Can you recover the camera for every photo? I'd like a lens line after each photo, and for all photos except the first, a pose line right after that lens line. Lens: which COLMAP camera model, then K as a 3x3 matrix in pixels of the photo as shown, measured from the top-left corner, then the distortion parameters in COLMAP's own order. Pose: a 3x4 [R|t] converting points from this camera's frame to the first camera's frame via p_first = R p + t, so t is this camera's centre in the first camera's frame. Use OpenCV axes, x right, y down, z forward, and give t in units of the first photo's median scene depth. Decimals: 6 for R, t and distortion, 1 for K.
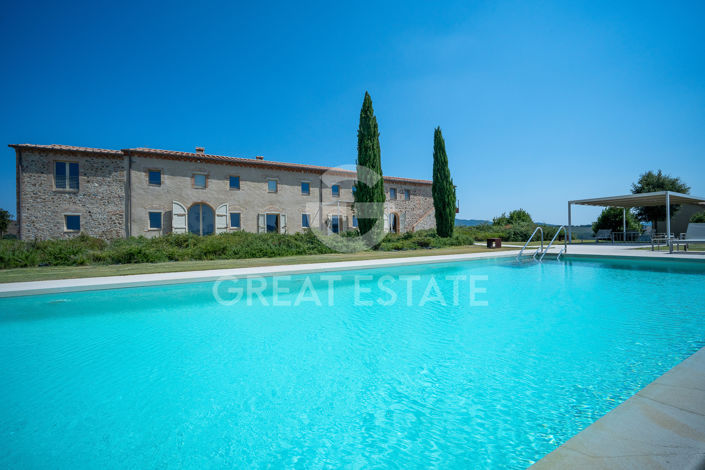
lens RADIAL K [[295.3, 0, 359.4], [0, 295.3, 239.4], [0, 0, 1]] dist [-0.016072, -0.000818]
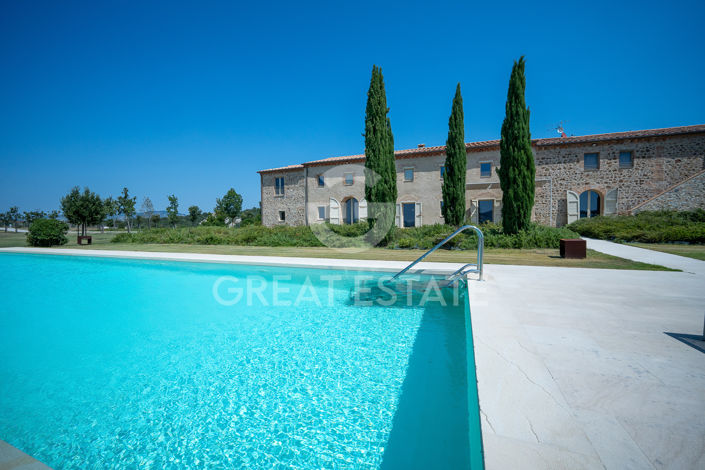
lens RADIAL K [[282.5, 0, 351.1], [0, 282.5, 235.7], [0, 0, 1]] dist [-0.007731, -0.002326]
pose [[0.635841, 0.040573, -0.770753, 0.405502], [-0.009547, 0.998954, 0.044710, -0.019804], [0.771761, -0.021070, 0.635564, 0.291365]]
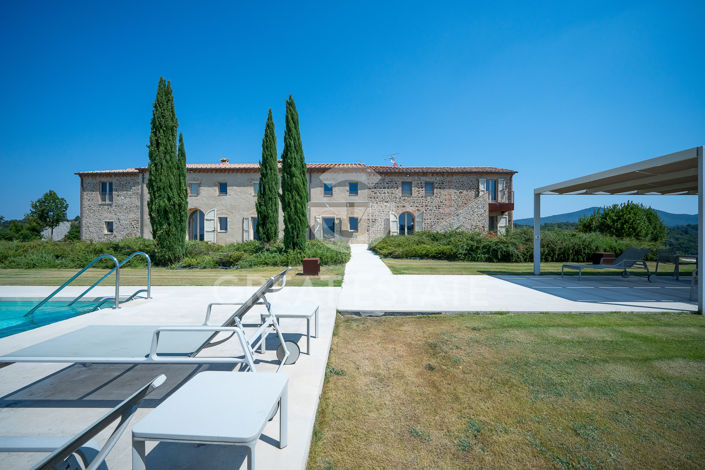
lens RADIAL K [[282.5, 0, 350.3], [0, 282.5, 234.6], [0, 0, 1]] dist [-0.007731, -0.002326]
pose [[0.868583, 0.014723, -0.495326, 0.563784], [-0.019521, 0.999799, -0.004514, -0.036069], [0.495160, 0.013590, 0.868696, 0.401950]]
